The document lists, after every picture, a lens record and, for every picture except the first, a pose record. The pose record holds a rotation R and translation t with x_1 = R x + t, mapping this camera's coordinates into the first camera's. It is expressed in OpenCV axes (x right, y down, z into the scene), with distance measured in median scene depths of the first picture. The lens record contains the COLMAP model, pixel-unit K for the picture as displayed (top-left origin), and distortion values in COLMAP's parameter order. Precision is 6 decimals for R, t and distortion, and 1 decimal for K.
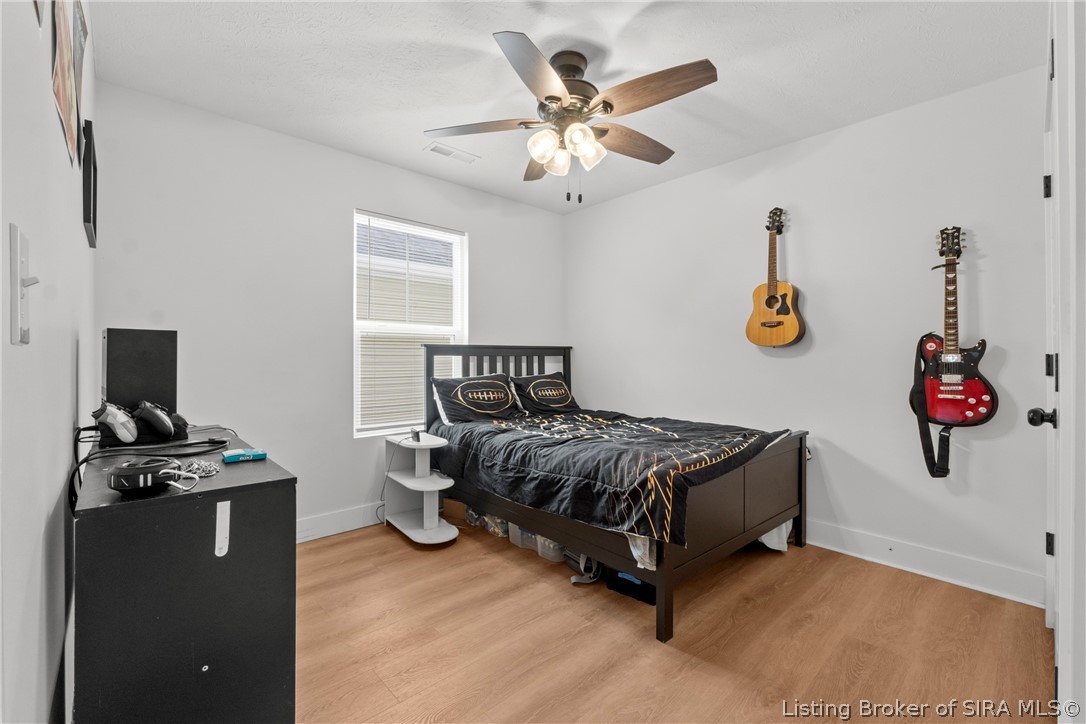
lens RADIAL K [[467.2, 0, 534.5], [0, 467.2, 357.2], [0, 0, 1]] dist [-0.007204, 0.000228]
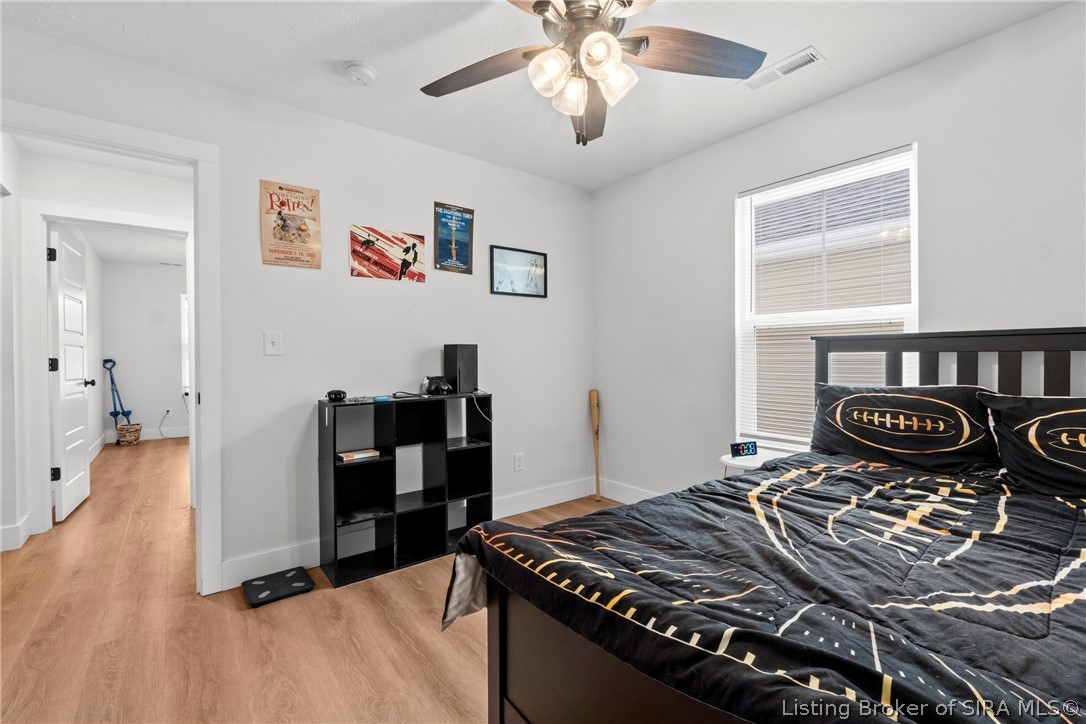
lens RADIAL K [[467.2, 0, 544.3], [0, 467.2, 359.6], [0, 0, 1]] dist [-0.007204, 0.000228]
pose [[-0.080291, 0.008007, -0.996739, 0.507614], [0.000933, 0.999968, 0.007958, 0.001722], [0.996771, -0.000291, -0.080296, 0.617652]]
